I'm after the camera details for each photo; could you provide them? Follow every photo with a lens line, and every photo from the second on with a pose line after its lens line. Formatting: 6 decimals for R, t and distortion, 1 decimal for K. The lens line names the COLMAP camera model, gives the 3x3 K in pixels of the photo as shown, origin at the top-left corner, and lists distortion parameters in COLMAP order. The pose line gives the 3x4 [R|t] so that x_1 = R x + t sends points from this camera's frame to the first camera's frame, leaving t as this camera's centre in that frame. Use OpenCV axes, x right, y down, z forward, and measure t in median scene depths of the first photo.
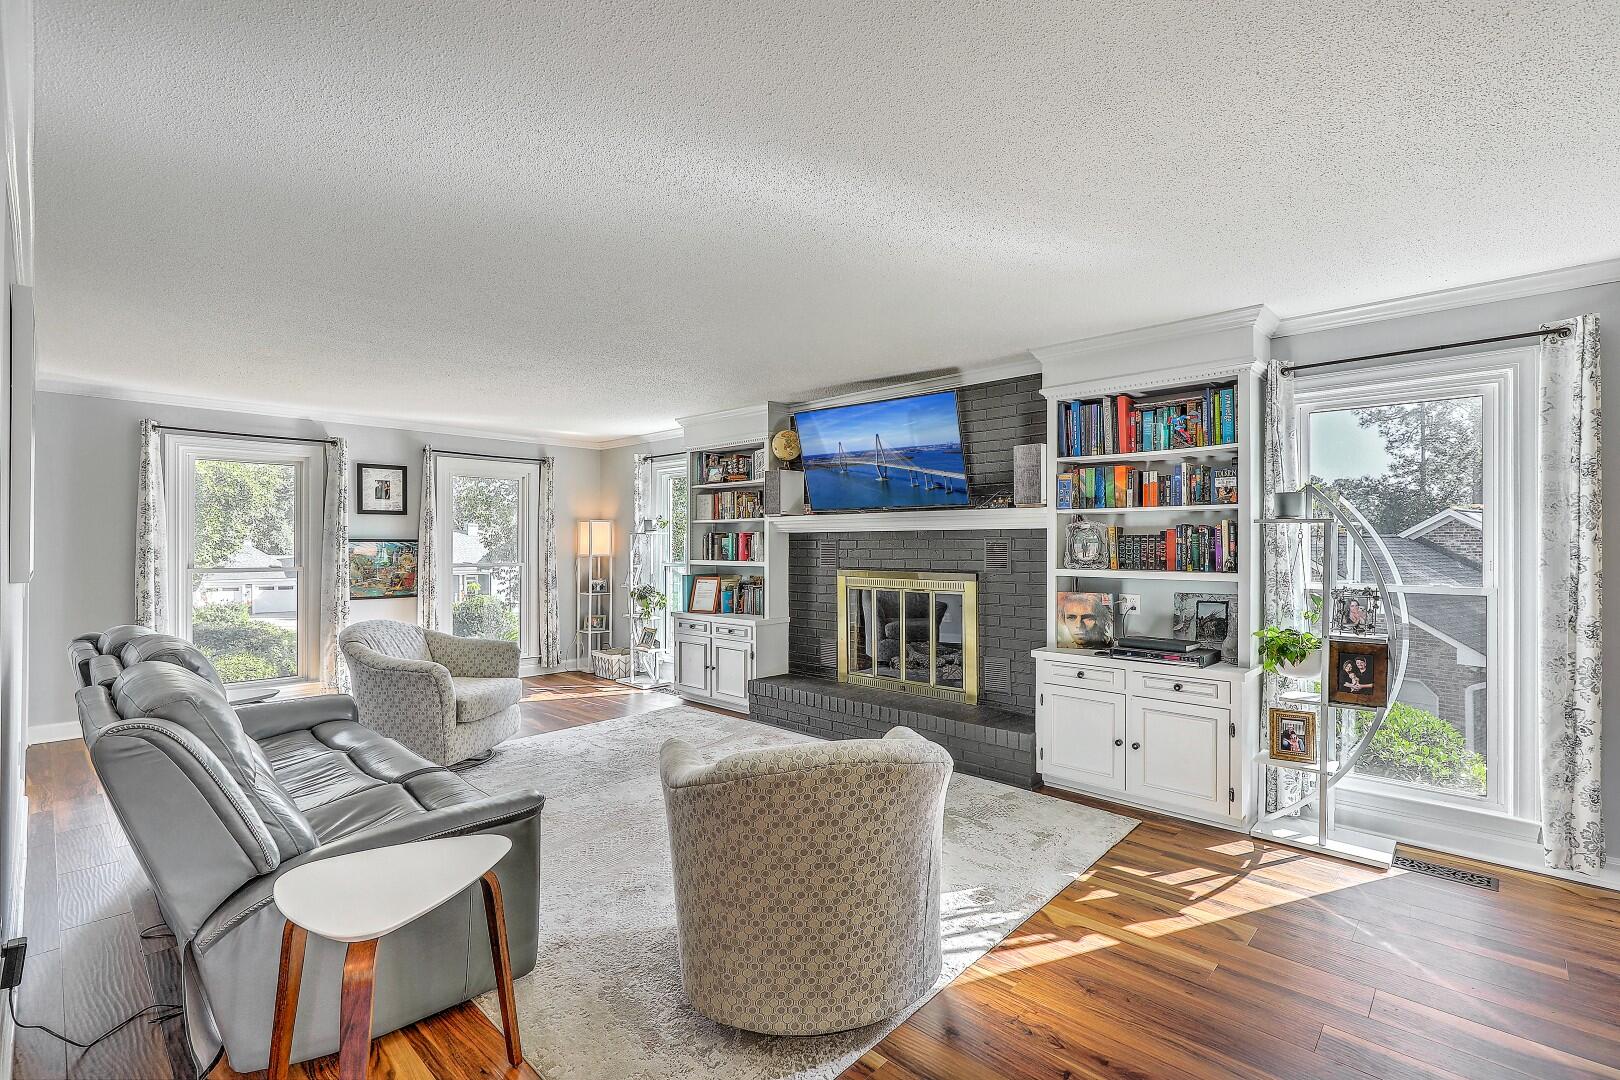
lens RADIAL K [[696.7, 0, 810.0], [0, 696.7, 540.0], [0, 0, 1]] dist [-0.000750, -0.000105]
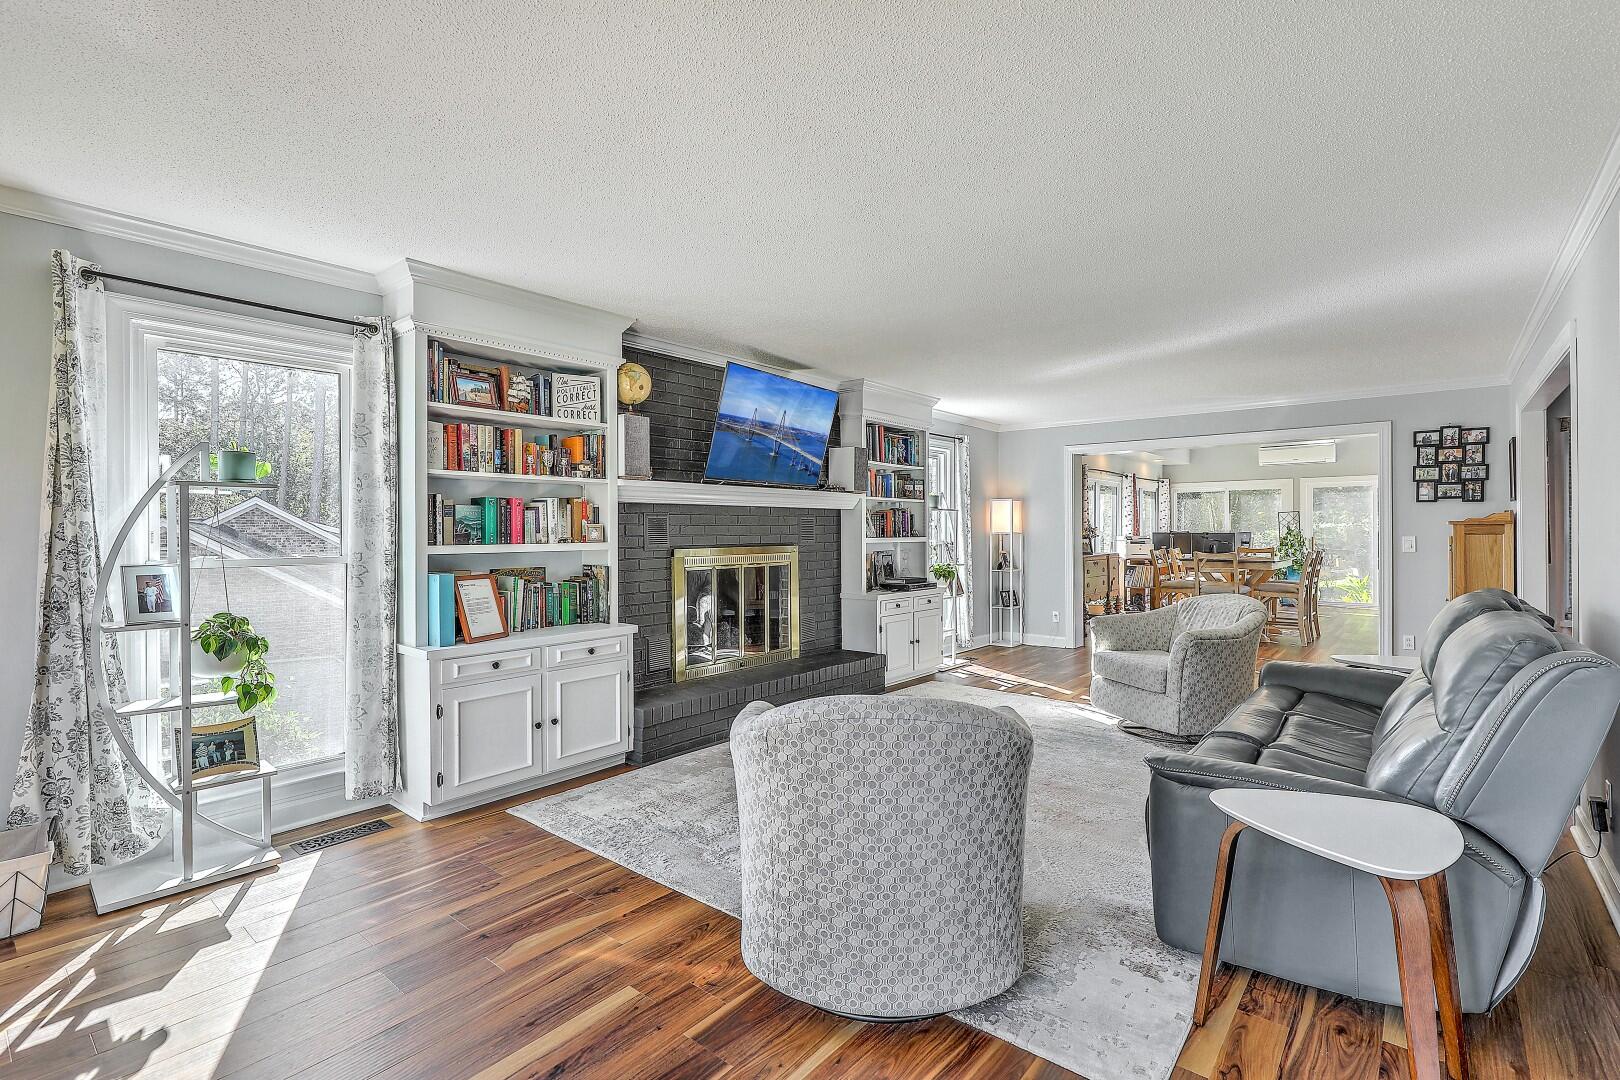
lens RADIAL K [[778.2, 0, 810.0], [0, 778.2, 540.0], [0, 0, 1]] dist [0.000492, -0.000025]
pose [[-0.060605, -0.008115, 0.998129, -1.009033], [-0.000518, 0.999967, 0.008098, 0.027186], [-0.998162, -0.000026, -0.060607, 1.001675]]
